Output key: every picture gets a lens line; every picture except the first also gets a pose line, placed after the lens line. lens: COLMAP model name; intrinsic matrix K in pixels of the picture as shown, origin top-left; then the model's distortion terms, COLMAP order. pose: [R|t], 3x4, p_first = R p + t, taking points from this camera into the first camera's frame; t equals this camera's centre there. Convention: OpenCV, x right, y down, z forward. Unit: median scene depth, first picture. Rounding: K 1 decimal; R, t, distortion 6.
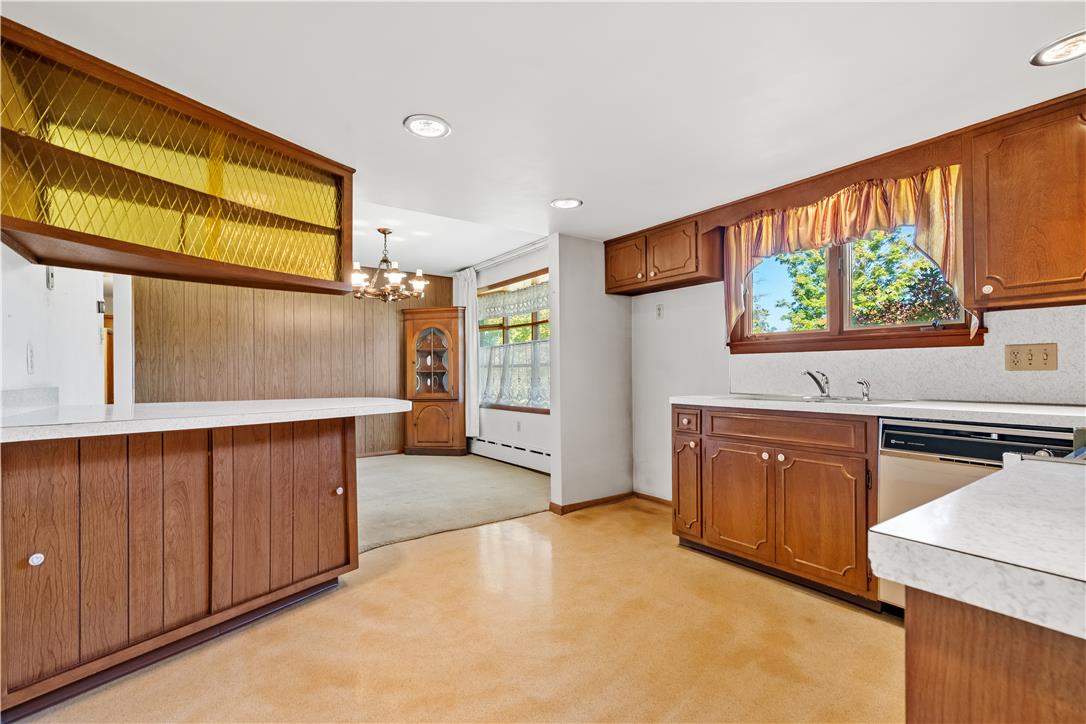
lens RADIAL K [[493.4, 0, 538.3], [0, 493.4, 368.9], [0, 0, 1]] dist [-0.013968, 0.002402]
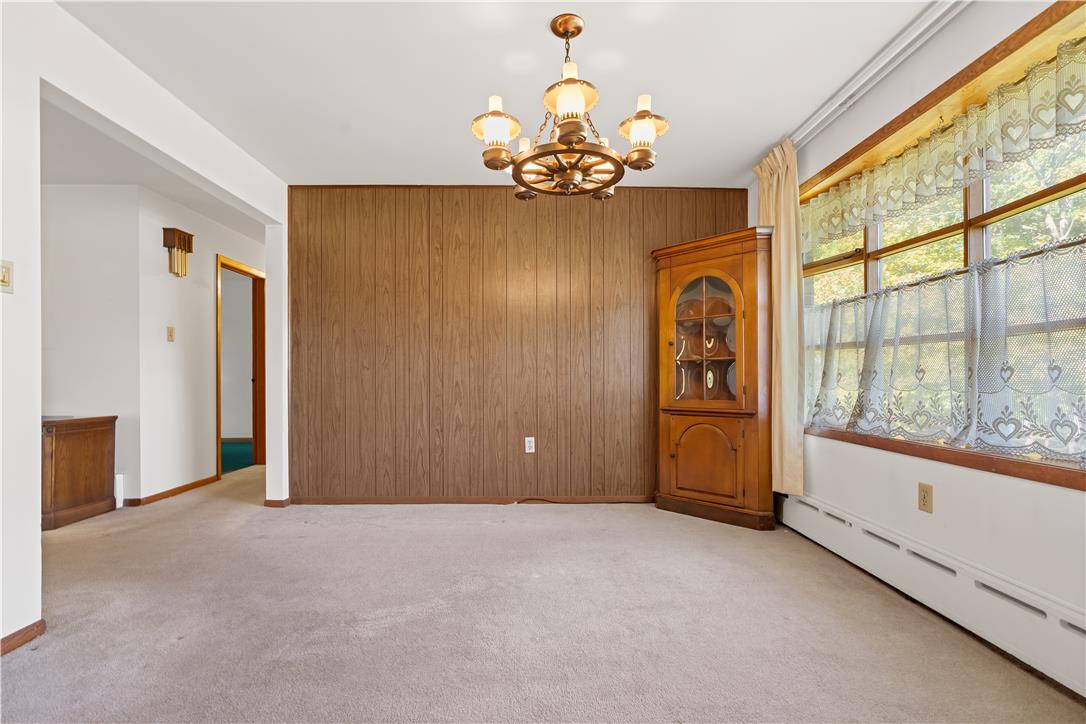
lens RADIAL K [[493.4, 0, 543.9], [0, 493.4, 374.8], [0, 0, 1]] dist [-0.013968, 0.002402]
pose [[0.833027, 0.004775, -0.553211, -0.067465], [-0.000698, 0.999971, 0.007580, 0.018636], [0.553231, -0.005928, 0.833007, 0.476082]]
